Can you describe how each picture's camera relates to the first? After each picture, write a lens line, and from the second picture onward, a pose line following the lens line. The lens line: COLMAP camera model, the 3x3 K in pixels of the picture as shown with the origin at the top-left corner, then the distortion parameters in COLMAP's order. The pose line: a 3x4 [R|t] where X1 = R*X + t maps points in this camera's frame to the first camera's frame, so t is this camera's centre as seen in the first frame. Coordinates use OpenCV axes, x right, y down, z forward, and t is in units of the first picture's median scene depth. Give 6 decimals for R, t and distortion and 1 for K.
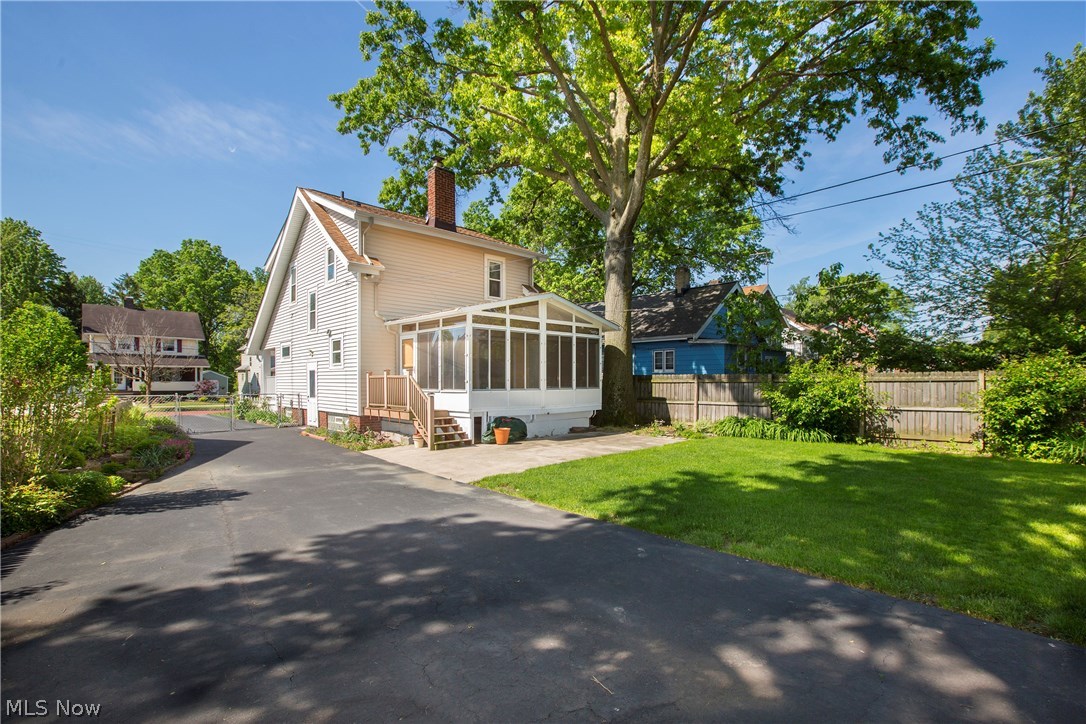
lens RADIAL K [[514.1, 0, 544.7], [0, 514.1, 369.6], [0, 0, 1]] dist [-0.006515, 0.000367]
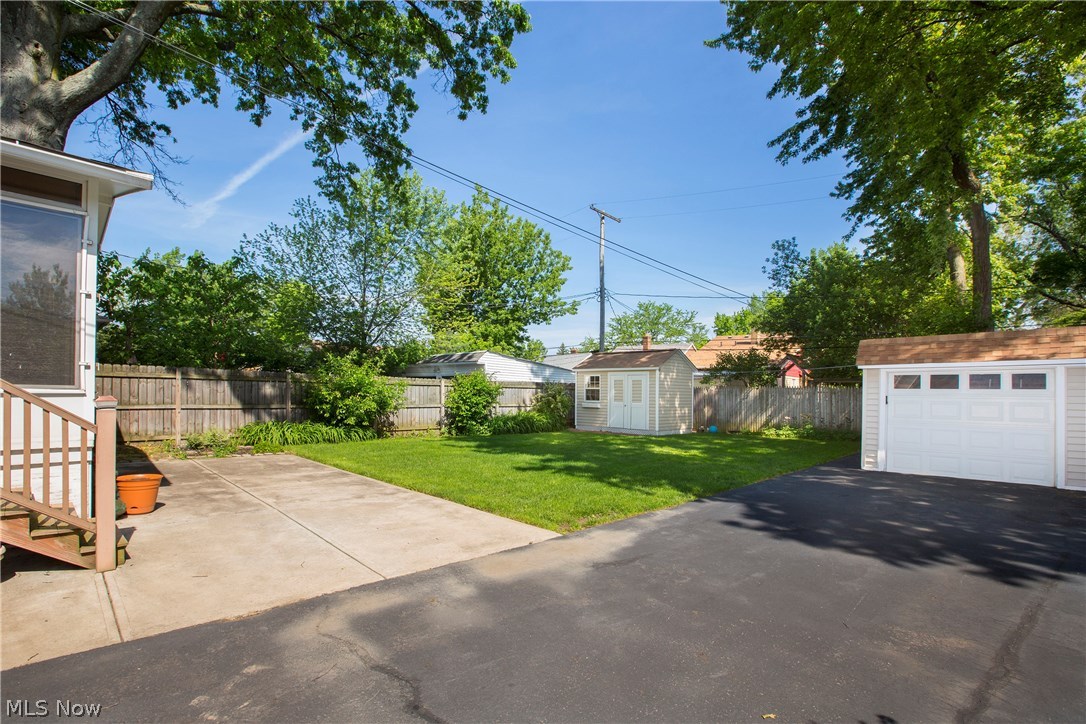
lens RADIAL K [[519.2, 0, 533.4], [0, 519.2, 392.4], [0, 0, 1]] dist [-0.039440, 0.009465]
pose [[-0.073105, 0.000809, 0.997324, -1.150366], [-0.035818, 0.999352, -0.003437, 0.067156], [-0.996681, -0.035973, -0.073029, 1.578680]]
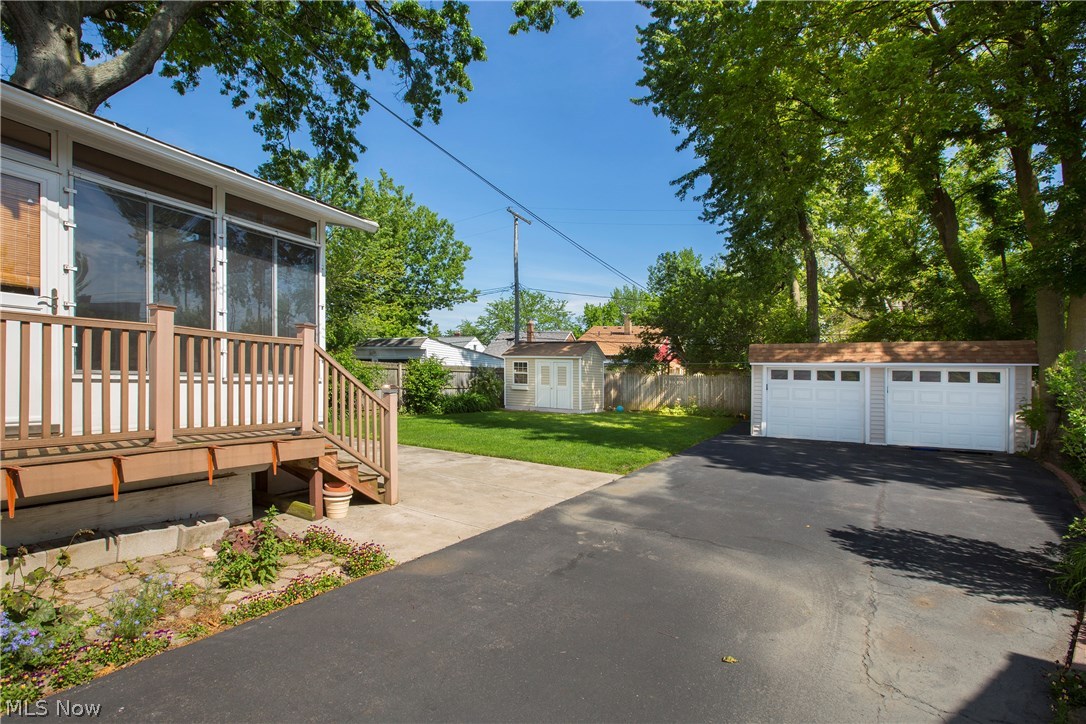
lens RADIAL K [[519.2, 0, 534.6], [0, 519.2, 369.9], [0, 0, 1]] dist [-0.039440, 0.009465]
pose [[-0.345264, 0.003331, 0.938500, -1.340151], [-0.048222, 0.998610, -0.021284, 0.067949], [-0.937266, -0.052605, -0.344623, 1.928383]]
